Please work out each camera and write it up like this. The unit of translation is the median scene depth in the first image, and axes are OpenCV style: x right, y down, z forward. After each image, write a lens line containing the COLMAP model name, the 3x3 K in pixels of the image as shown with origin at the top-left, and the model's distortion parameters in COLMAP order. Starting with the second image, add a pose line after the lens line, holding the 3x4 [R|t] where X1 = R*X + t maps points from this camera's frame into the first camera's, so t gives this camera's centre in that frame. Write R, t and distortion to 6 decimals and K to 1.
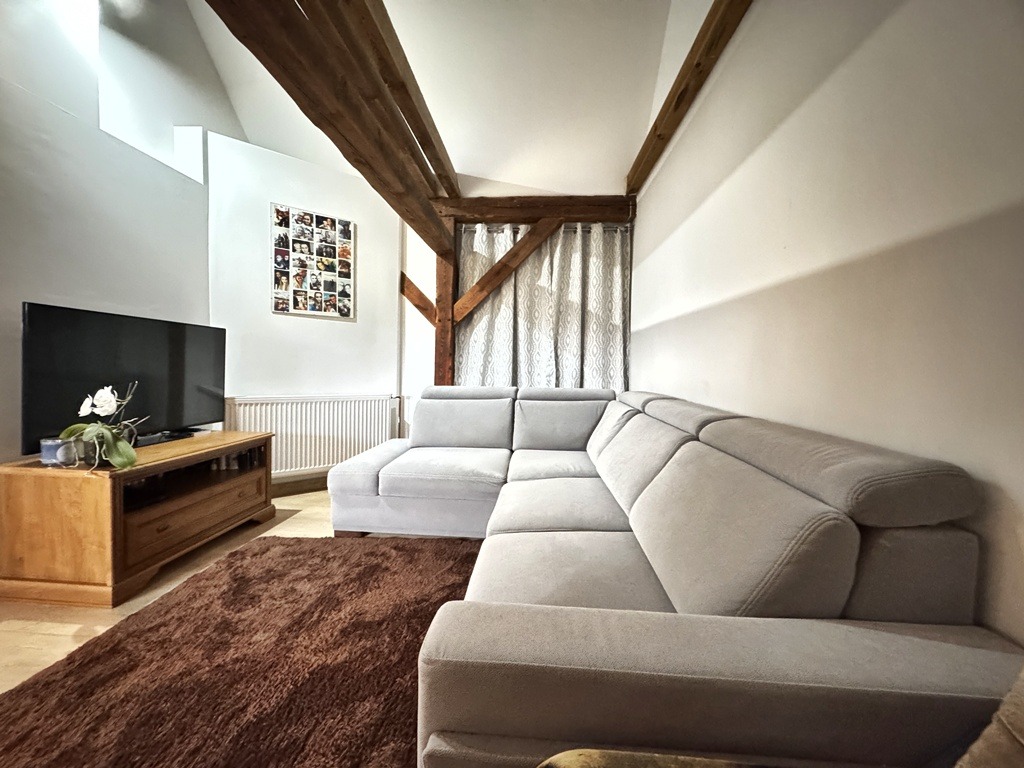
lens RADIAL K [[406.3, 0, 515.0], [0, 406.3, 382.5], [0, 0, 1]] dist [-0.003085, 0.000373]
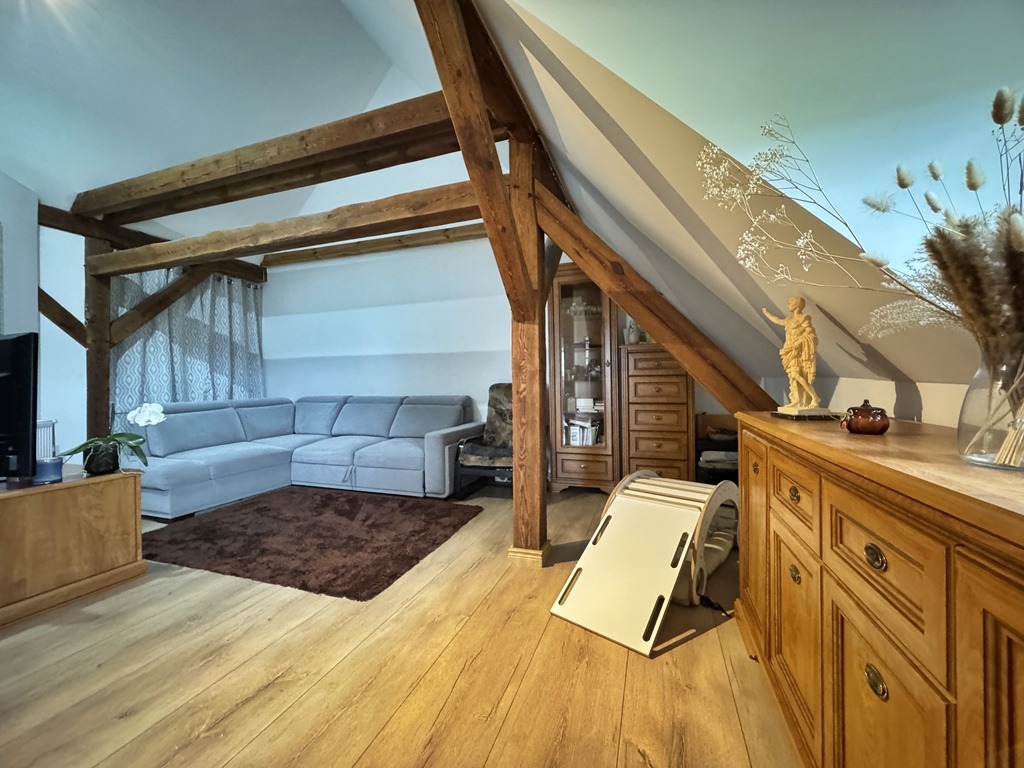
lens RADIAL K [[406.3, 0, 511.4], [0, 406.3, 382.9], [0, 0, 1]] dist [-0.003085, 0.000373]
pose [[0.273808, -0.022948, 0.961511, -0.853996], [0.052716, 0.998571, 0.008821, -0.006514], [-0.960339, 0.048272, 0.274626, -0.236009]]
